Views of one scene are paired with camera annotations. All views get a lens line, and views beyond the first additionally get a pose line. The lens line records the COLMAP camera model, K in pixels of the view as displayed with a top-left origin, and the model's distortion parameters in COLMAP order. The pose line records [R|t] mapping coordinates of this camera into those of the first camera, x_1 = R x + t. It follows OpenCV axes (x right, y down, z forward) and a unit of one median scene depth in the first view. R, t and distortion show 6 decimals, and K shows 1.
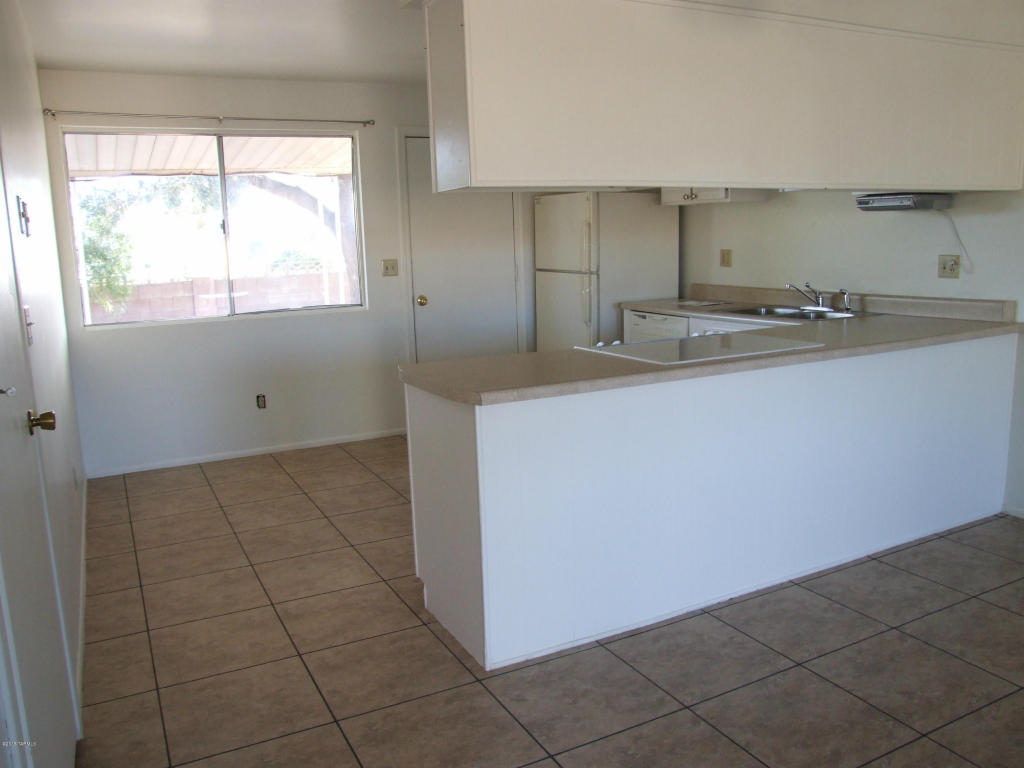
lens RADIAL K [[837.1, 0, 513.8], [0, 837.1, 382.0], [0, 0, 1]] dist [-0.152669, 0.132400]
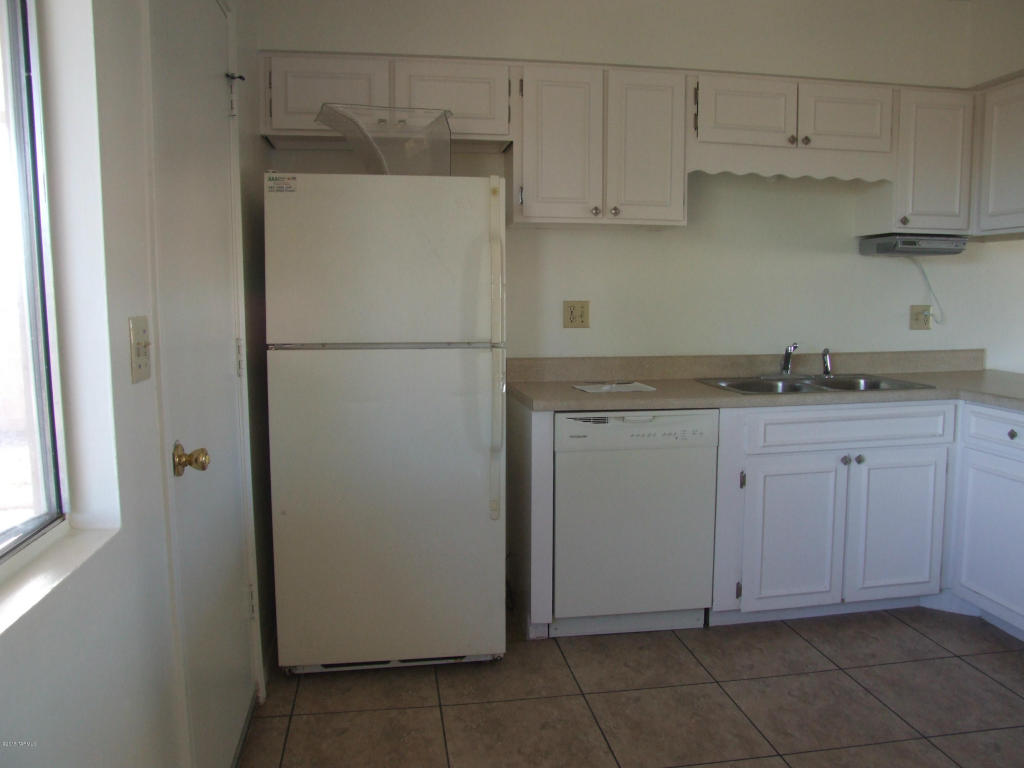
lens RADIAL K [[837.1, 0, 518.5], [0, 837.1, 385.0], [0, 0, 1]] dist [-0.152669, 0.132400]
pose [[0.310643, -0.073690, 0.947666, -0.369699], [0.158368, 0.987068, 0.024841, -0.119257], [-0.937241, 0.142363, 0.318296, 0.843907]]
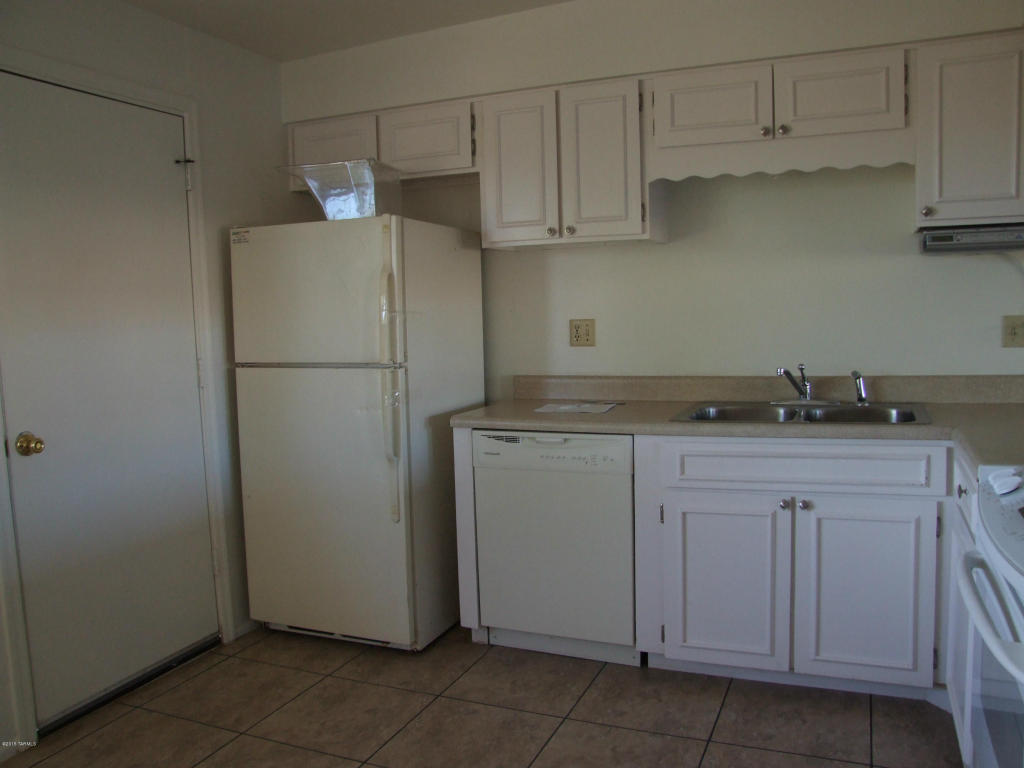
lens RADIAL K [[837.1, 0, 522.3], [0, 837.1, 387.0], [0, 0, 1]] dist [-0.152669, 0.132400]
pose [[0.771185, -0.054287, 0.634292, -0.188137], [0.118636, 0.991159, -0.059411, -0.076112], [-0.625459, 0.121067, 0.770808, 0.538545]]
